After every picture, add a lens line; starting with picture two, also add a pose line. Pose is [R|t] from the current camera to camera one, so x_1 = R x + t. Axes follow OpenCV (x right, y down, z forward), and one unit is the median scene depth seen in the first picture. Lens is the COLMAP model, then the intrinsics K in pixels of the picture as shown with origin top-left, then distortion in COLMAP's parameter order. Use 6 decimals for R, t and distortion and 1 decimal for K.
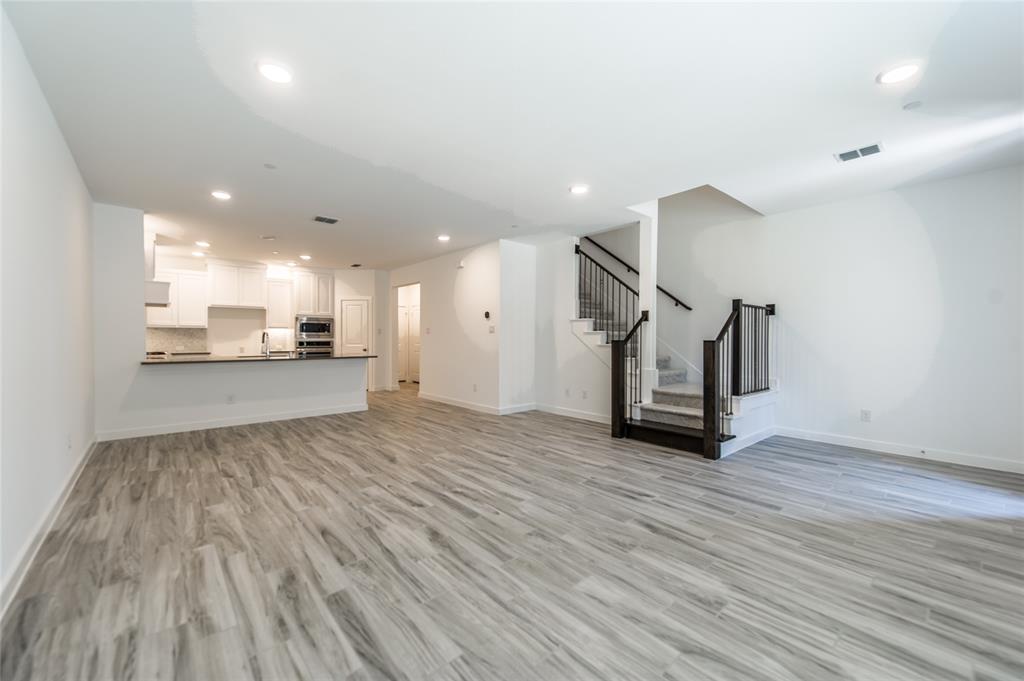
lens RADIAL K [[410.7, 0, 512.0], [0, 410.7, 340.5], [0, 0, 1]] dist [0.000851, -0.000006]
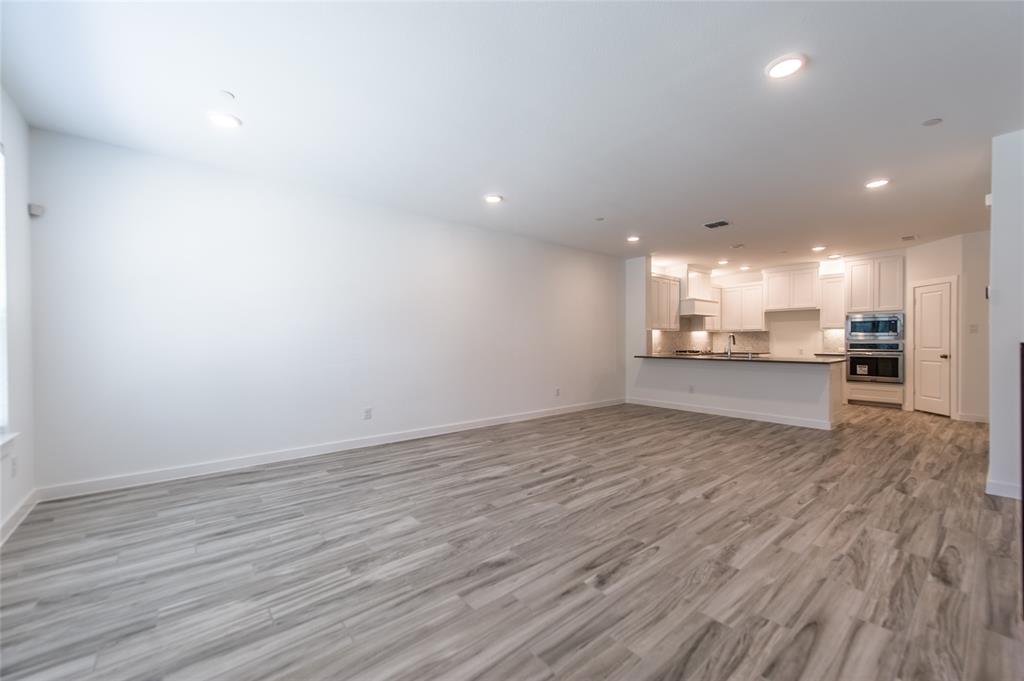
lens RADIAL K [[403.9, 0, 512.0], [0, 403.9, 340.5], [0, 0, 1]] dist [0.010565, -0.000048]
pose [[-0.016993, 0.002416, -0.999853, 0.953026], [-0.004447, 0.999987, 0.002492, -0.008884], [0.999846, 0.004489, -0.016982, 0.845449]]
